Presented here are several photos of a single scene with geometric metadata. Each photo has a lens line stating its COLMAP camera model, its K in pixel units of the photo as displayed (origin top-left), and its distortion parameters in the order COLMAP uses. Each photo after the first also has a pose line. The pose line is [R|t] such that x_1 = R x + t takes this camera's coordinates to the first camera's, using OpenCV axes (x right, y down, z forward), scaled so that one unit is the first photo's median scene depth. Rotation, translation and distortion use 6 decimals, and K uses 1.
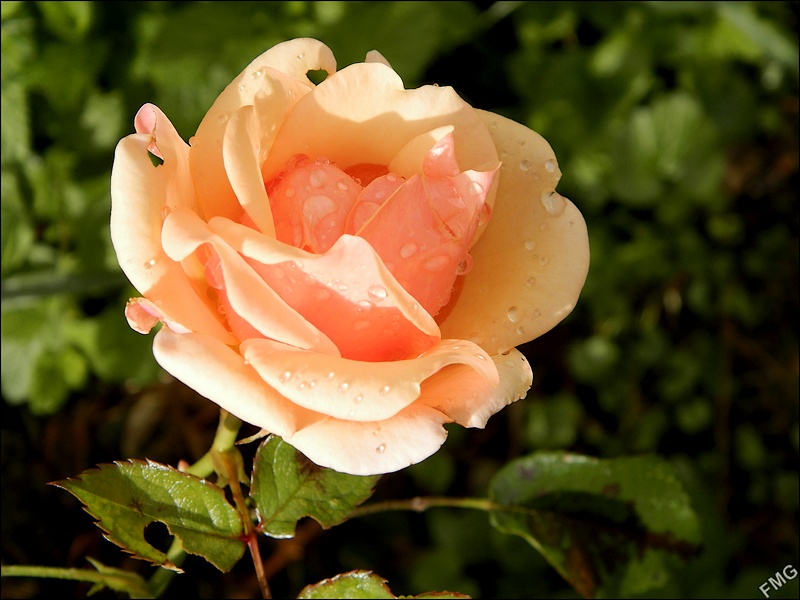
lens RADIAL K [[2070.8, 0, 397.2], [0, 2070.8, 299.1], [0, 0, 1]] dist [-0.636057, 0.000000]
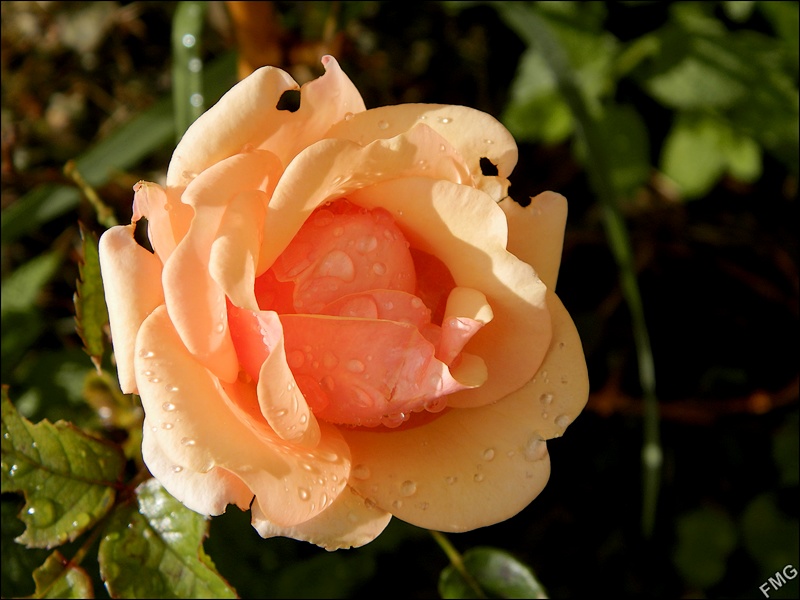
lens RADIAL K [[2070.8, 0, 401.9], [0, 2070.8, 301.5], [0, 0, 1]] dist [-0.636057, 0.000000]
pose [[0.585565, 0.774231, -0.240166, 0.227478], [-0.708298, 0.632767, 0.312923, -0.361540], [0.394244, -0.013128, 0.918912, 0.119877]]
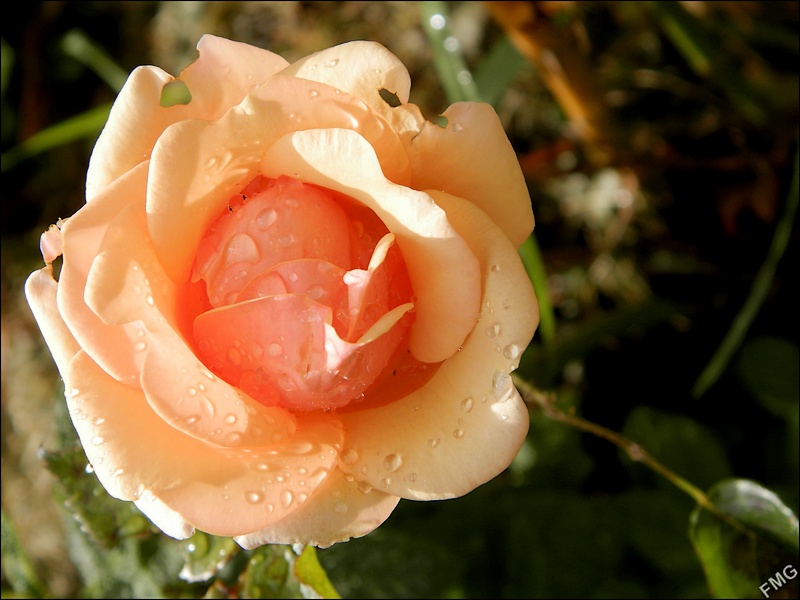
lens RADIAL K [[2070.8, 0, 398.0], [0, 2070.8, 297.2], [0, 0, 1]] dist [-0.636057, 0.000000]
pose [[0.618741, 0.611941, -0.492633, 0.466425], [-0.336397, 0.773065, 0.537780, -0.541939], [0.709927, -0.167027, 0.684182, 0.429812]]
